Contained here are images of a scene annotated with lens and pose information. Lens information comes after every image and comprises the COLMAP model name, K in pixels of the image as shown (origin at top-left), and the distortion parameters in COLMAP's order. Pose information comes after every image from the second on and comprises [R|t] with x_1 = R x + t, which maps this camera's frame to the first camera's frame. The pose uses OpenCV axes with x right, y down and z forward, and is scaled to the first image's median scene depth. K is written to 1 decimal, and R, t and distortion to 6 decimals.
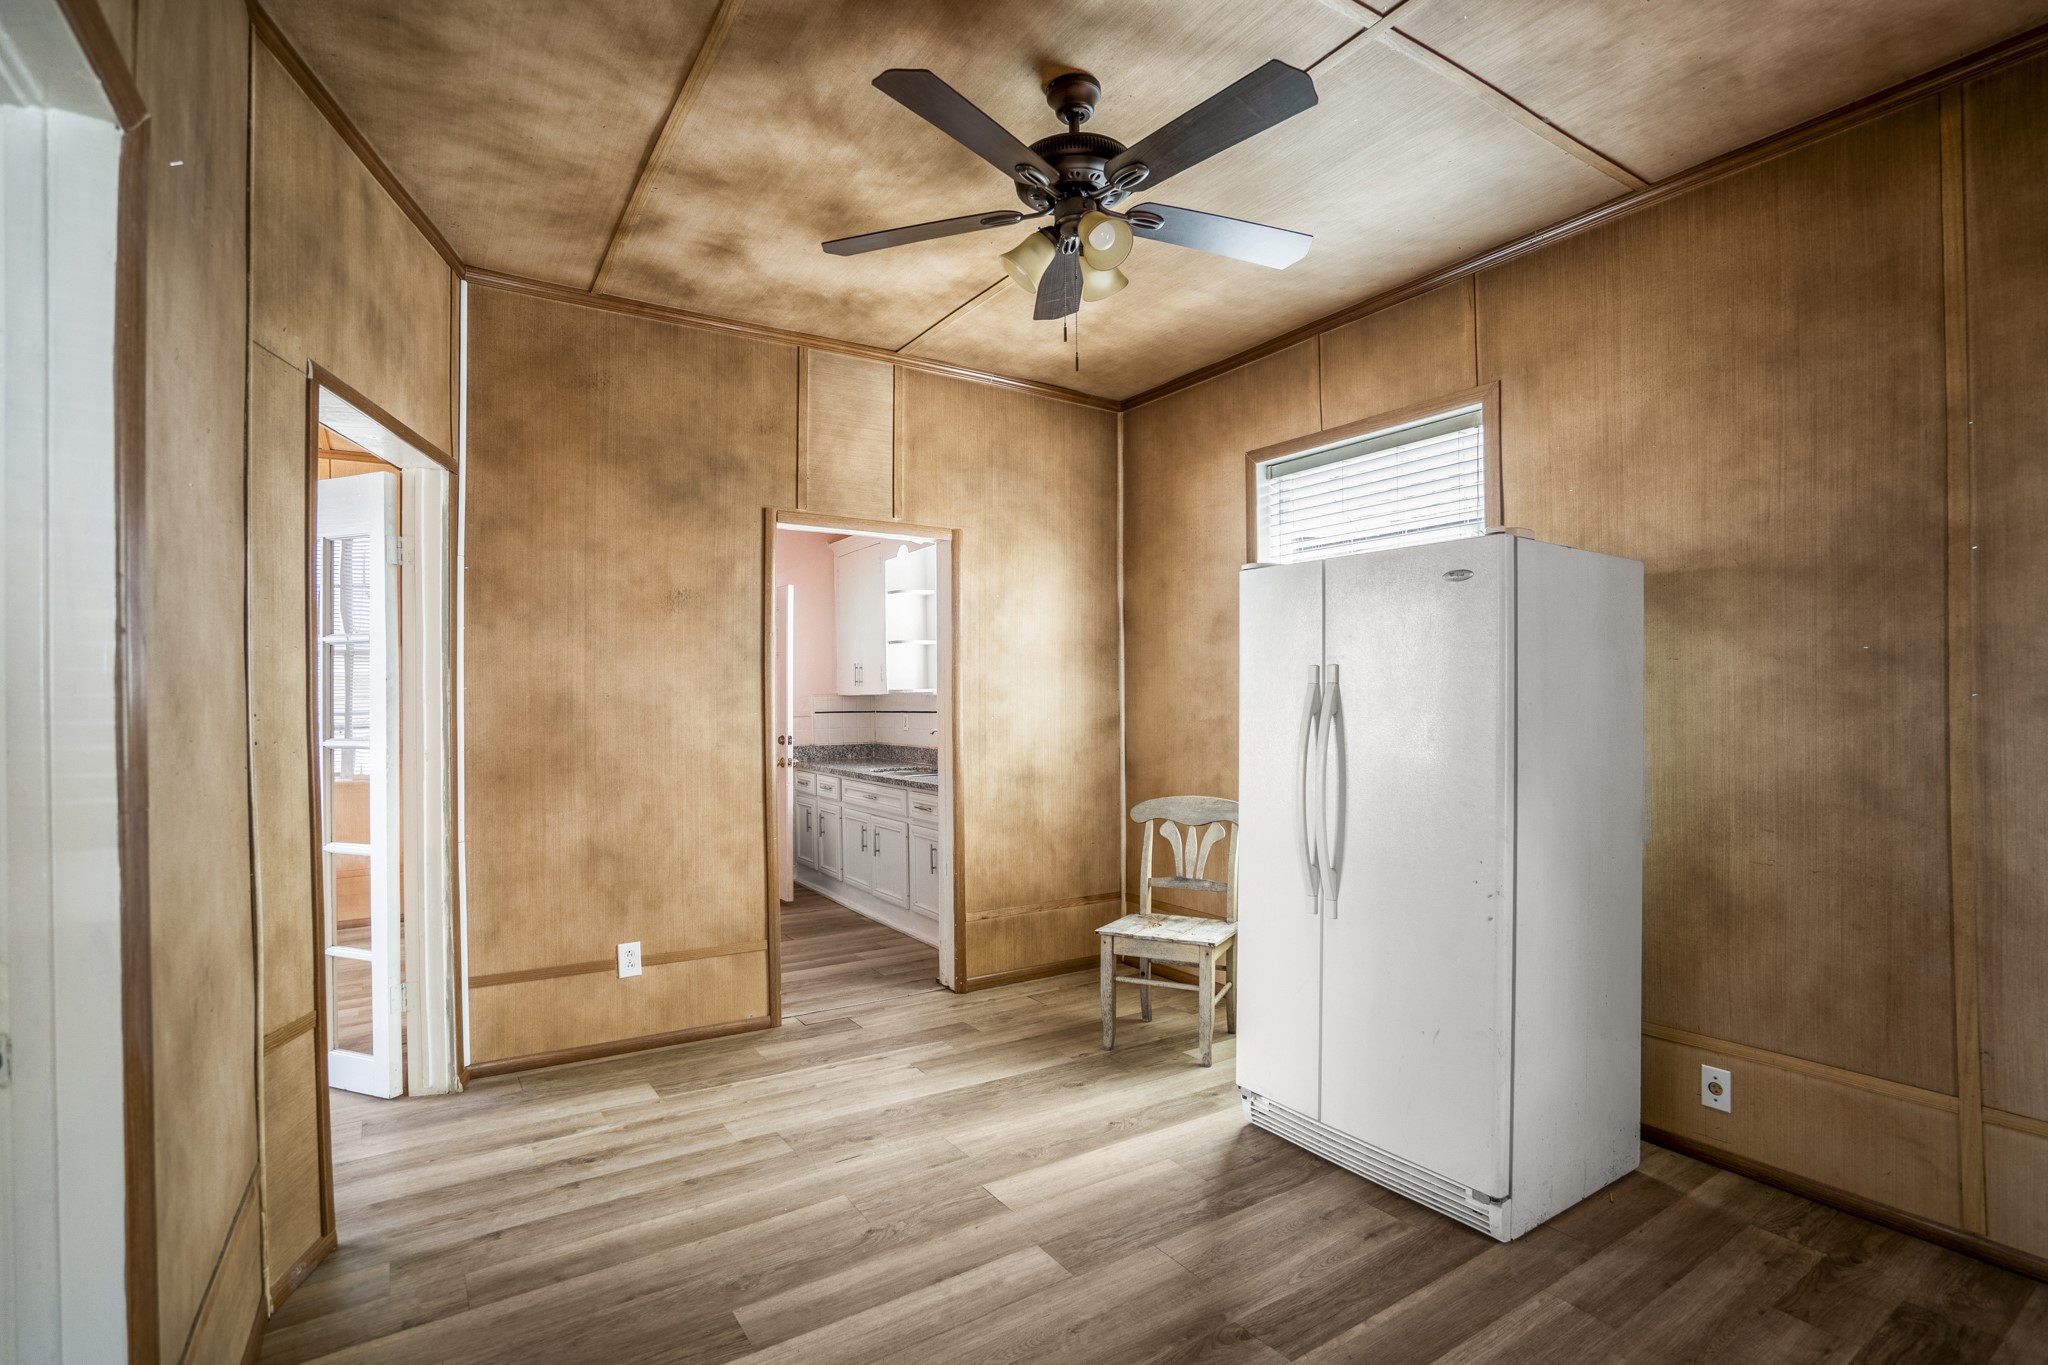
lens RADIAL K [[972.2, 0, 1044.6], [0, 972.2, 695.4], [0, 0, 1]] dist [-0.042920, 0.020504]
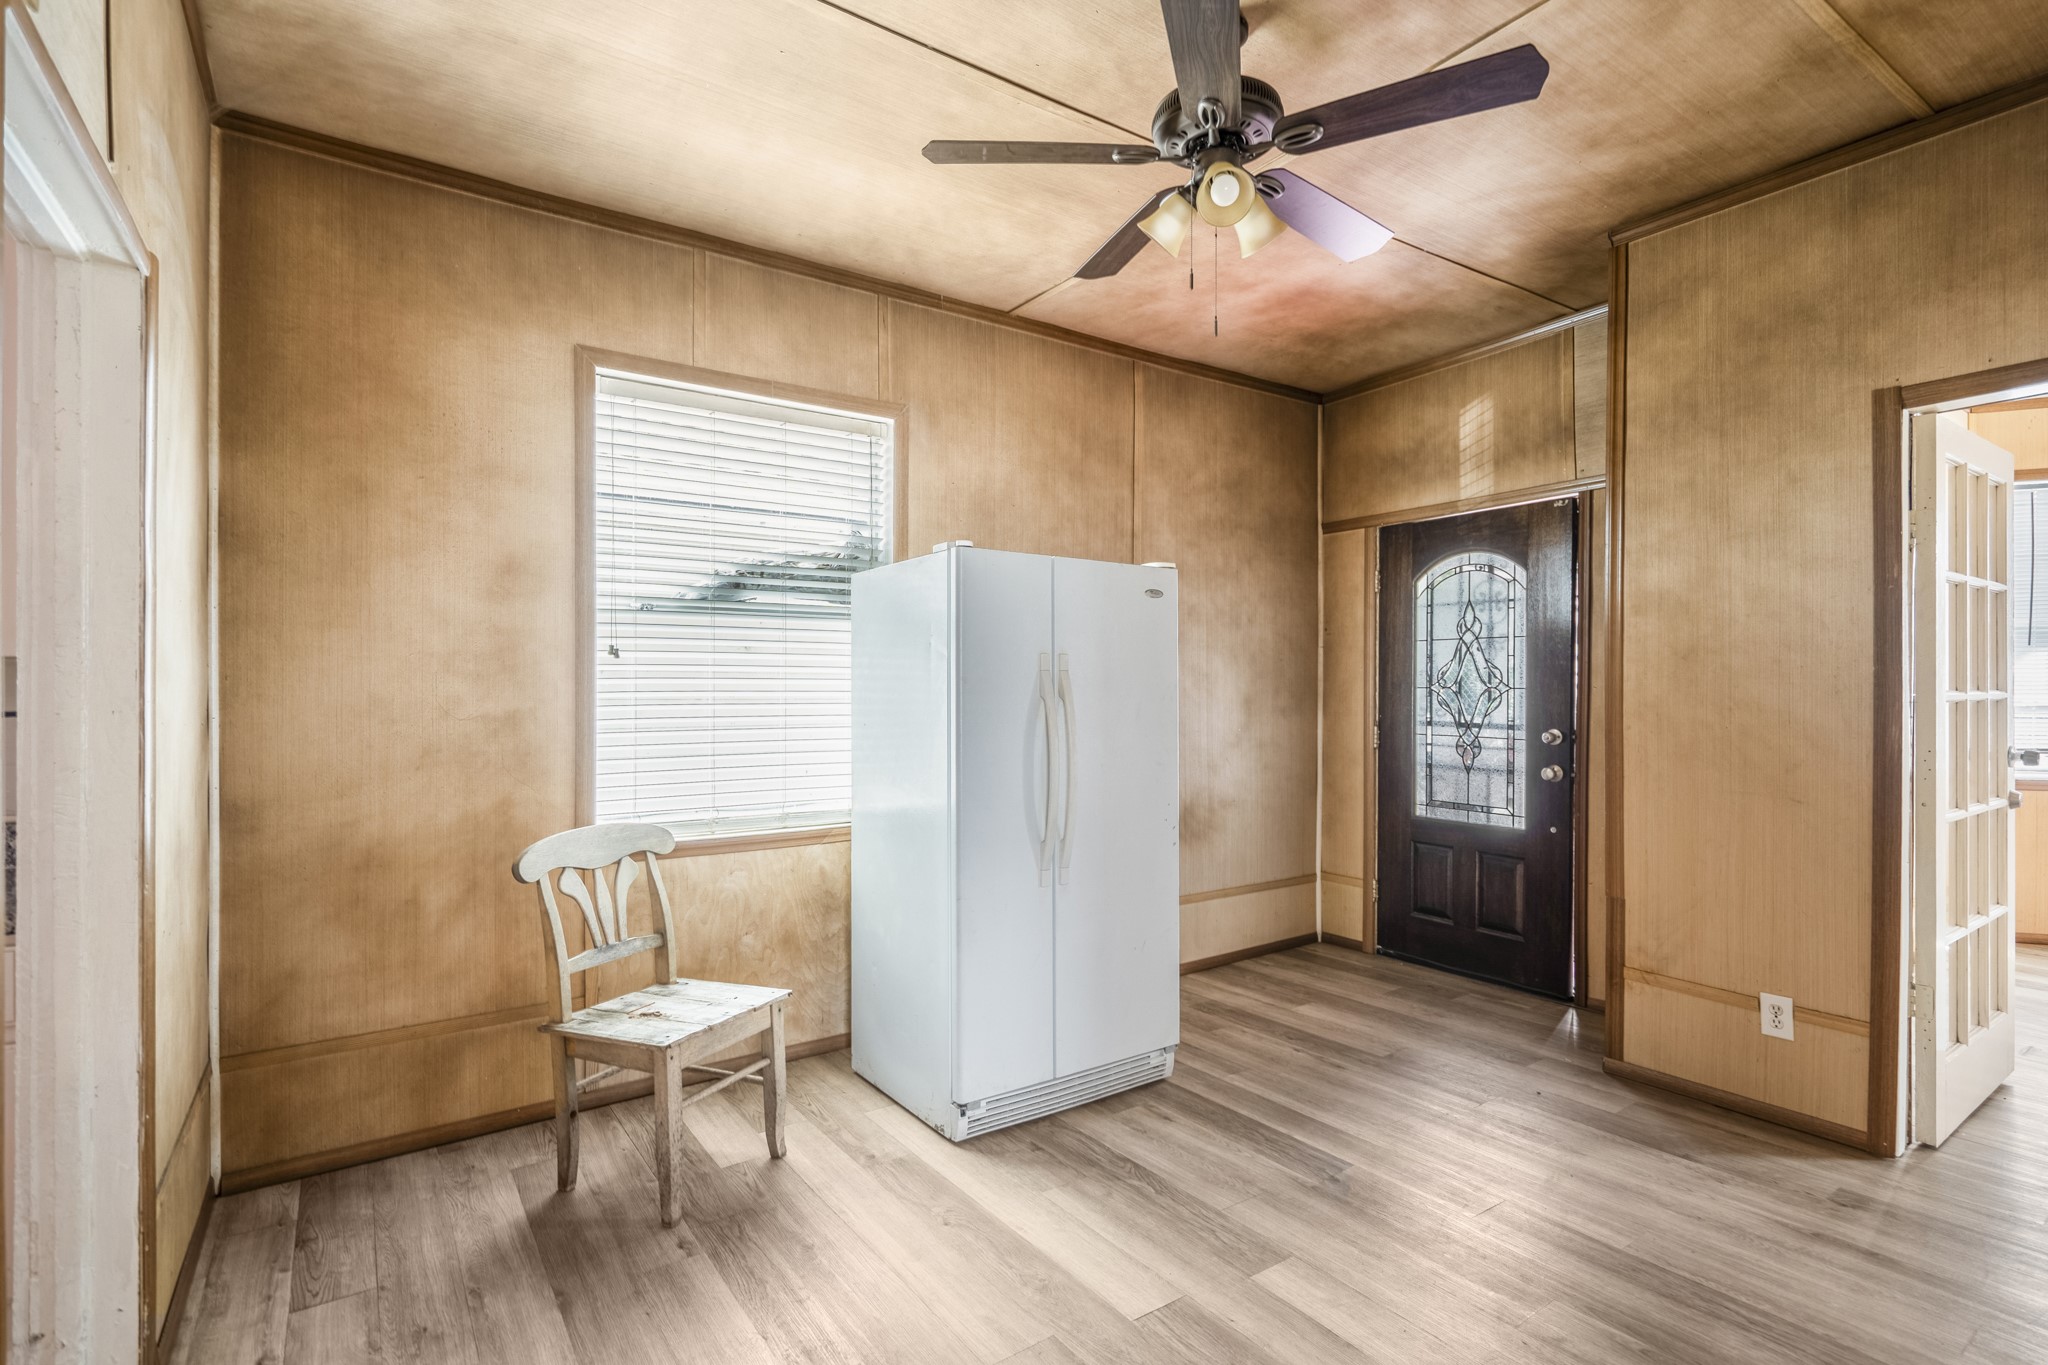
lens RADIAL K [[972.2, 0, 1011.9], [0, 972.2, 685.2], [0, 0, 1]] dist [-0.042920, 0.020504]
pose [[-0.017238, 0.010576, 0.999795, -0.600870], [-0.003731, 0.999936, -0.010642, 0.011418], [-0.999844, -0.003914, -0.017198, 0.809162]]
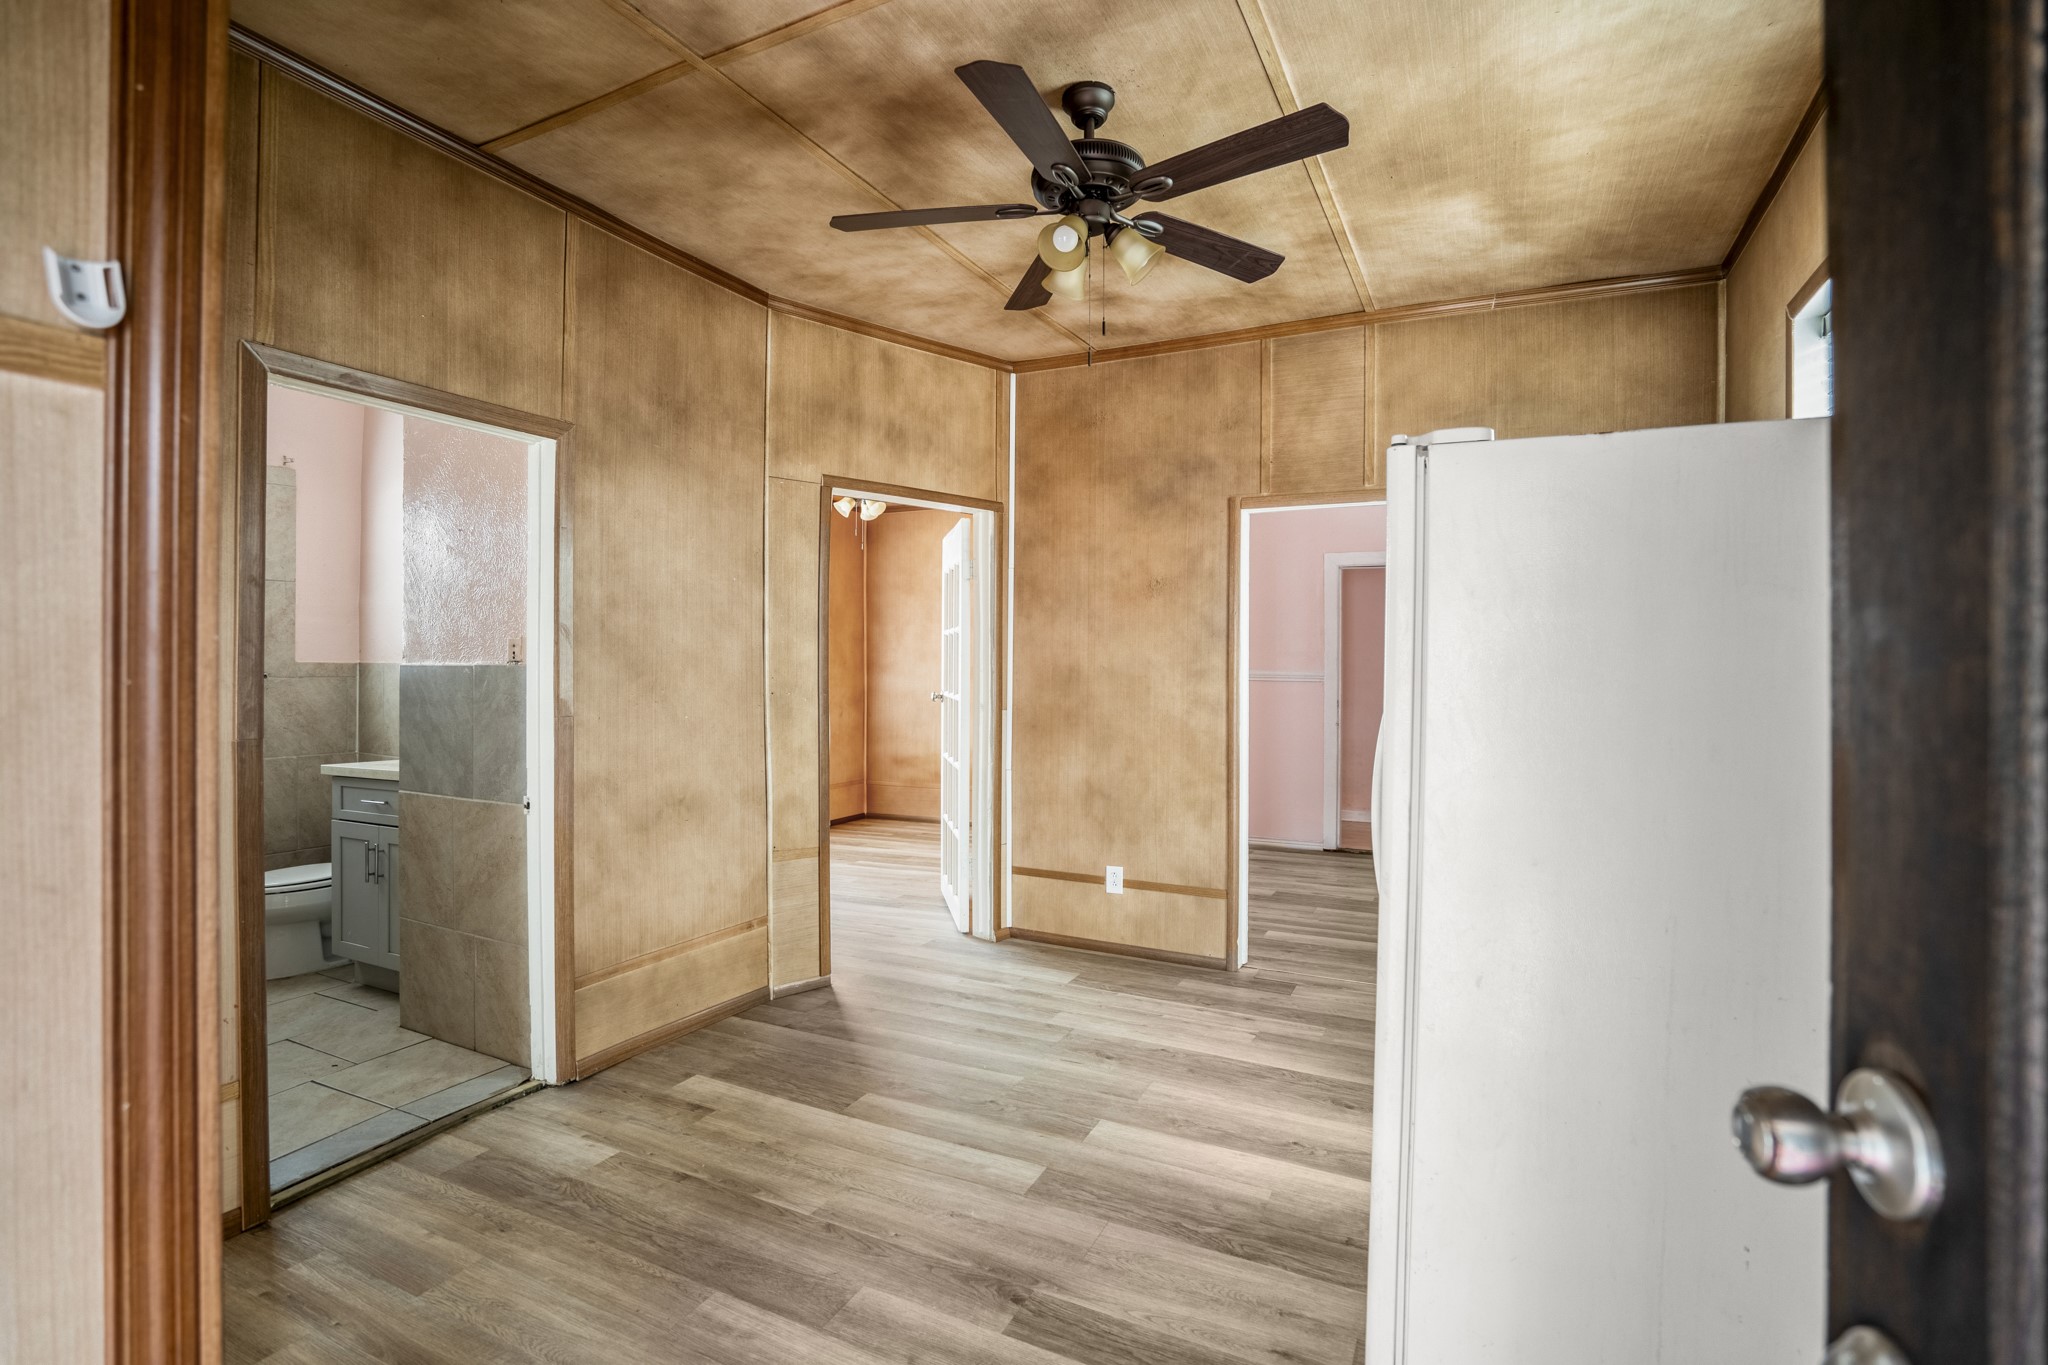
lens RADIAL K [[972.2, 0, 1019.0], [0, 972.2, 673.7], [0, 0, 1]] dist [-0.042920, 0.020504]
pose [[0.501253, 0.015217, -0.865167, 0.604611], [-0.006078, 0.999883, 0.014065, -0.009203], [0.865280, -0.001792, 0.501286, 0.269608]]
